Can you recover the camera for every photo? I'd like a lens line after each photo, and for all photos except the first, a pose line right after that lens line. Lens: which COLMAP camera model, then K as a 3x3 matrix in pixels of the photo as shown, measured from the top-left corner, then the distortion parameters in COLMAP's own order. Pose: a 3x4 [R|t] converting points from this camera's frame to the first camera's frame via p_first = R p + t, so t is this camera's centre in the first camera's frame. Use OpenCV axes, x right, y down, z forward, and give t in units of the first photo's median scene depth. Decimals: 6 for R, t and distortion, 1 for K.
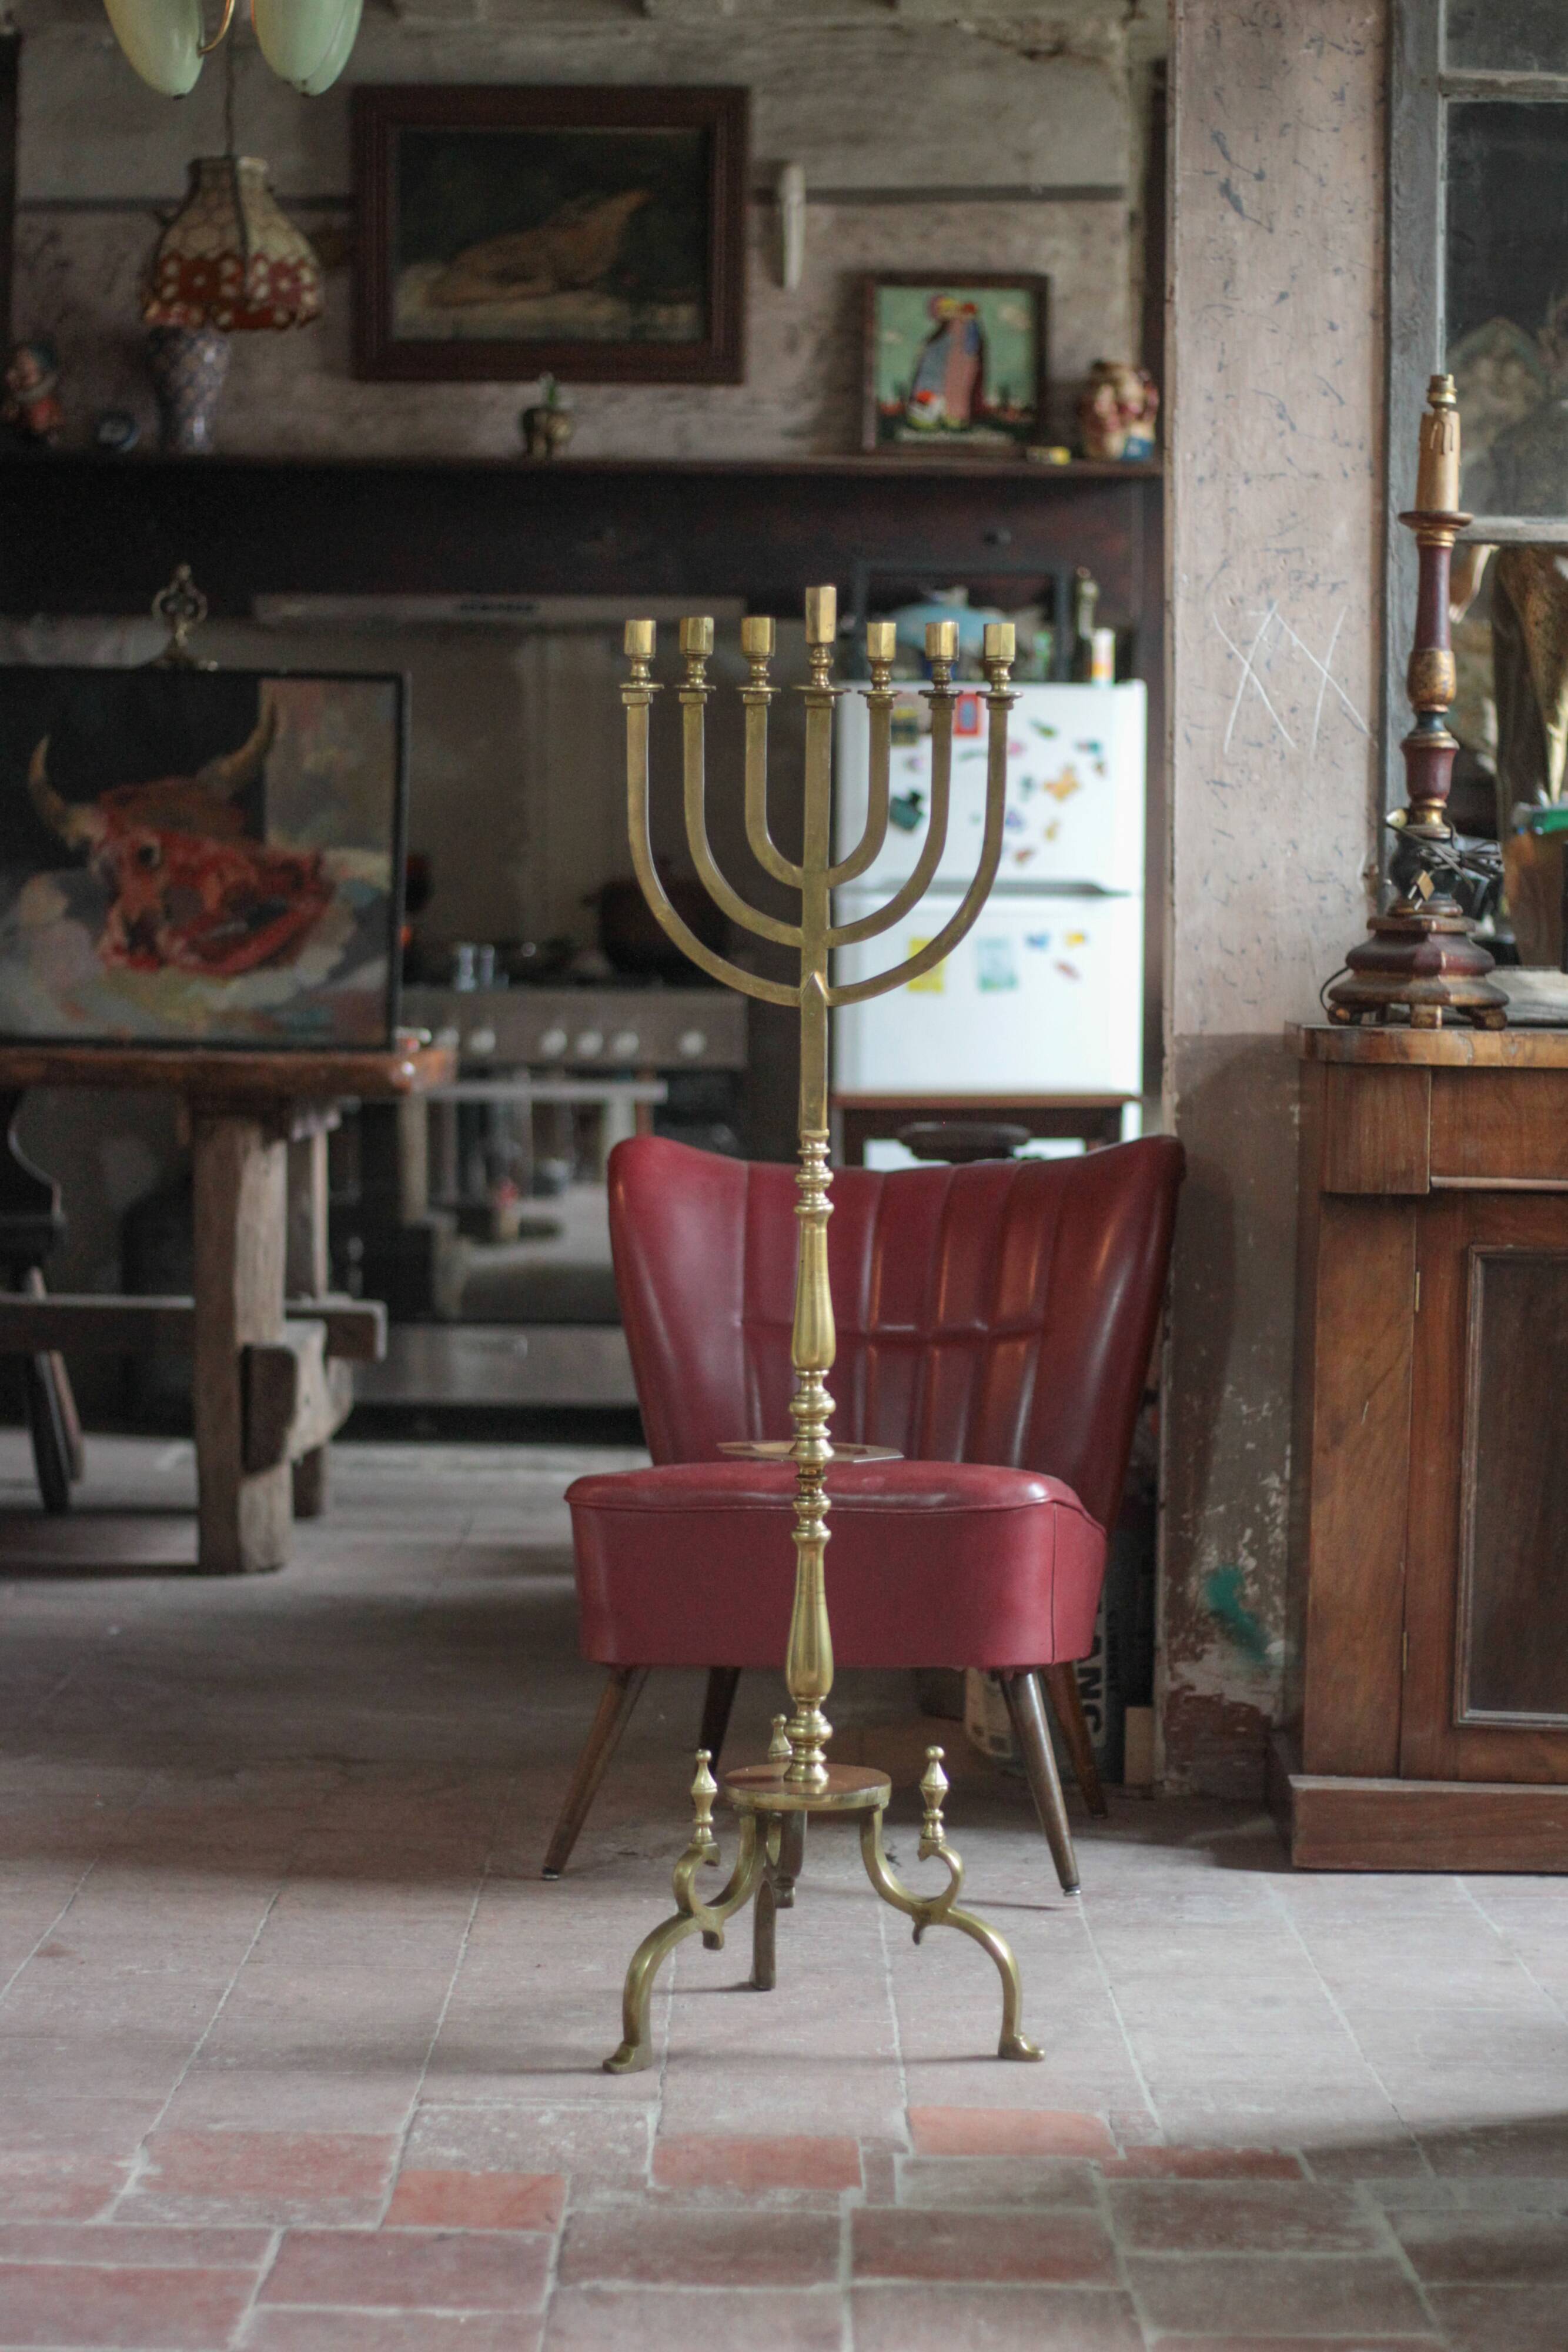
lens RADIAL K [[4515.2, 0, 784.0], [0, 4515.2, 1176.0], [0, 0, 1]] dist [-0.107631, -0.044682]
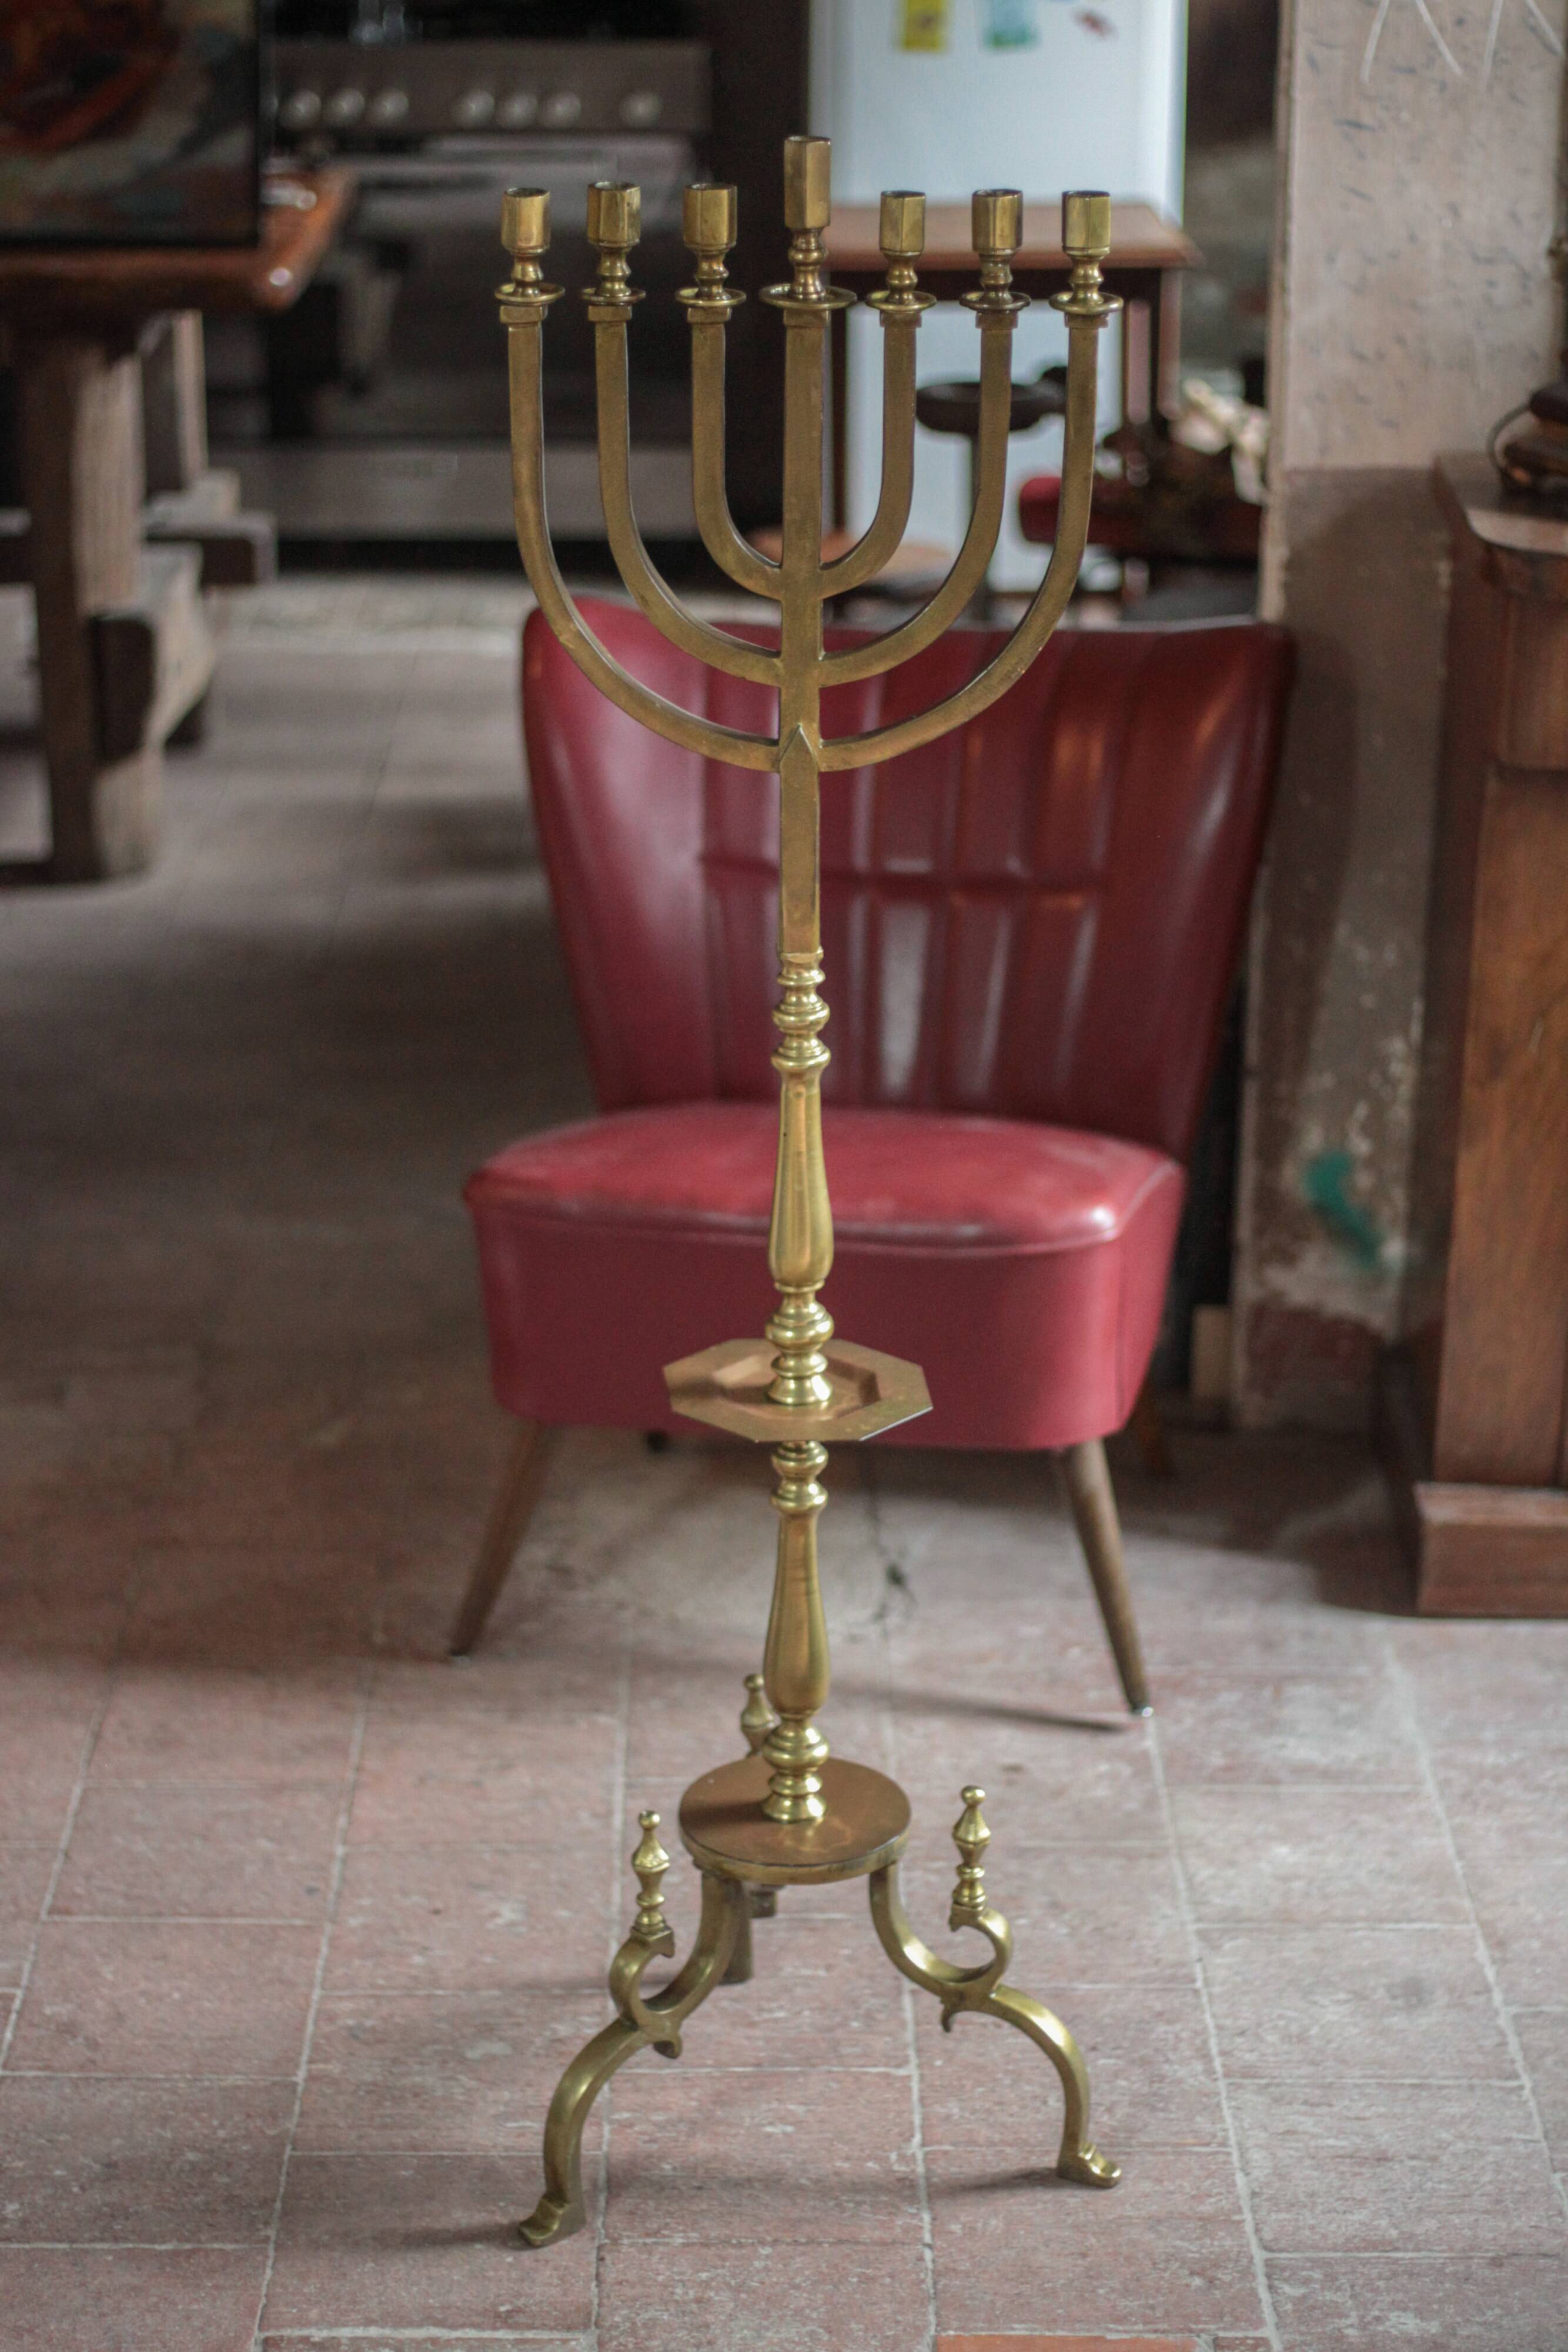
lens RADIAL K [[4433.8, 0, 784.0], [0, 4433.8, 1176.0], [0, 0, 1]] dist [-0.101557, -0.085197]
pose [[0.999959, -0.007288, 0.005310, 0.000310], [0.005397, 0.955445, 0.295118, -0.134990], [-0.007224, -0.295078, 0.955446, 0.278882]]
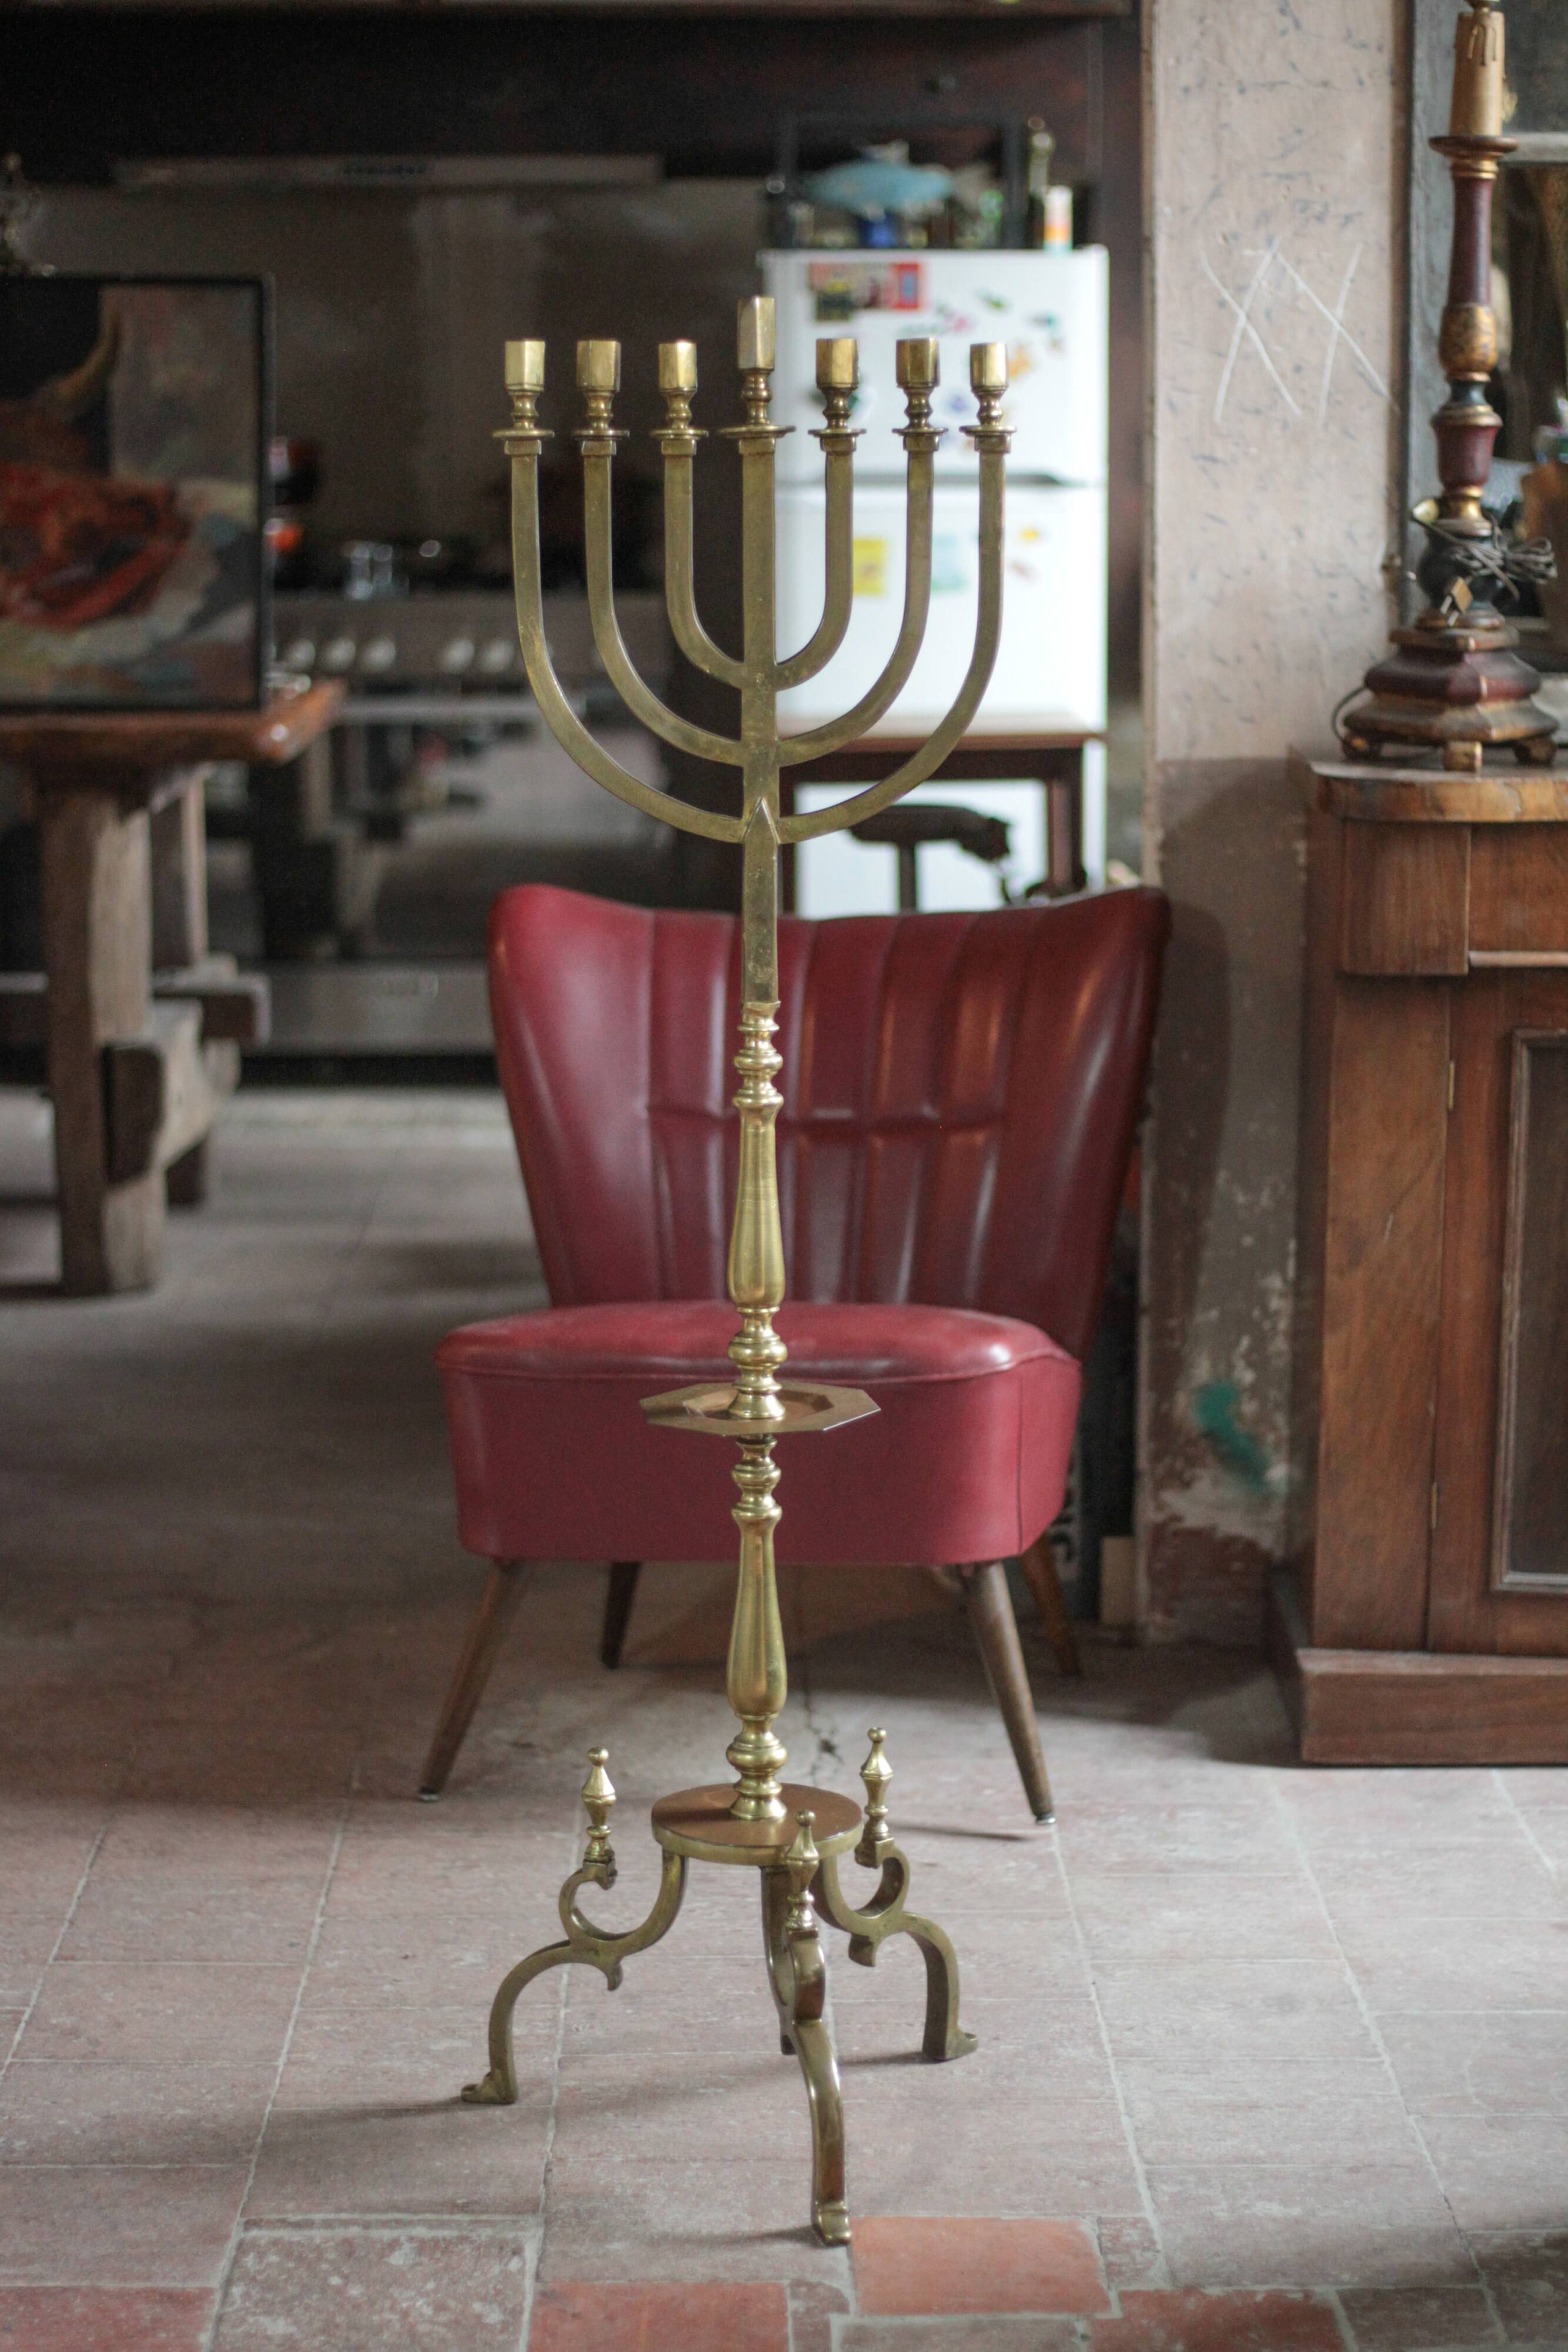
lens RADIAL K [[4414.2, 0, 784.0], [0, 4414.2, 1176.0], [0, 0, 1]] dist [-0.111631, 0.008235]
pose [[0.999852, -0.014373, 0.009414, 0.008239], [0.013103, 0.992270, 0.123401, -0.056981], [-0.011114, -0.123260, 0.992312, 0.177168]]
